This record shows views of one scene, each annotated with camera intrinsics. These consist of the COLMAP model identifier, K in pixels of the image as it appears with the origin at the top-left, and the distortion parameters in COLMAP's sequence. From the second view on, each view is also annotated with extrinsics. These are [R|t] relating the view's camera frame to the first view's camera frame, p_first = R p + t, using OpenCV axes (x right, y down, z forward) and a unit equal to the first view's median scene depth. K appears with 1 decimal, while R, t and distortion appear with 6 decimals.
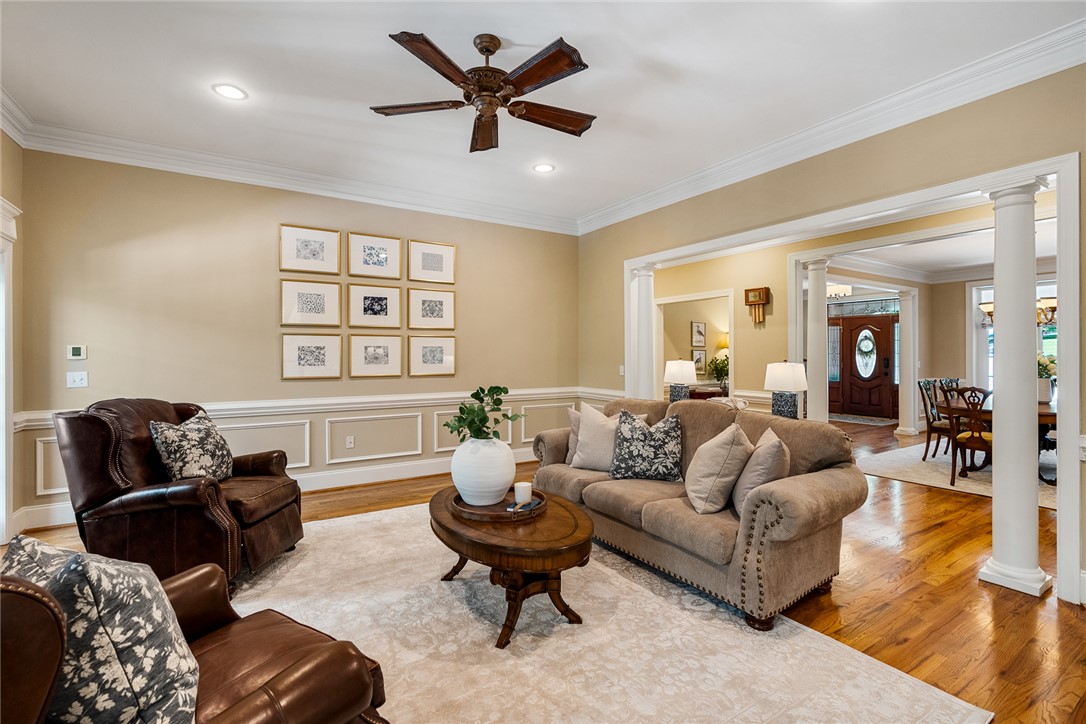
lens RADIAL K [[488.8, 0, 542.0], [0, 488.8, 359.8], [0, 0, 1]] dist [-0.001806, 0.000143]
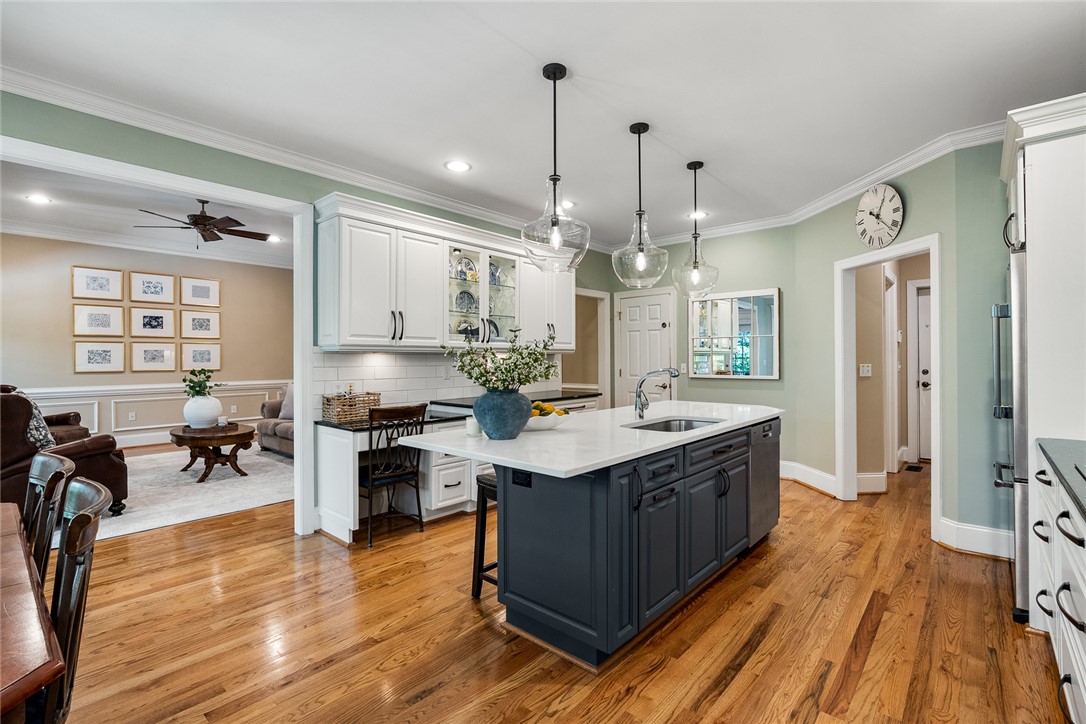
lens RADIAL K [[490.3, 0, 543.0], [0, 490.3, 362.0], [0, 0, 1]] dist [-0.002611, 0.000679]
pose [[0.958133, -0.006723, 0.286246, 0.386731], [0.008058, 0.999961, -0.003485, 0.023938], [-0.286211, 0.005646, 0.958150, -0.794564]]
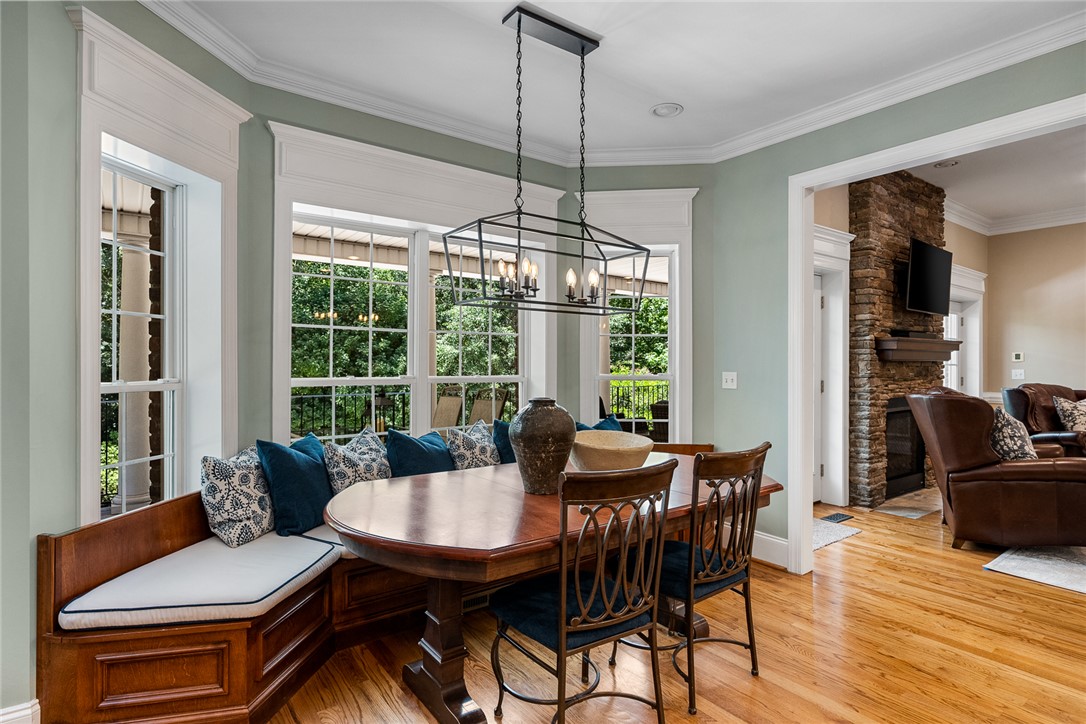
lens RADIAL K [[546.5, 0, 543.0], [0, 546.5, 362.0], [0, 0, 1]] dist [-0.001969, -0.000348]
pose [[0.070720, -0.002829, -0.997492, 0.593012], [-0.010649, 0.999937, -0.003591, 0.020102], [0.997439, 0.010876, 0.070685, -0.556467]]
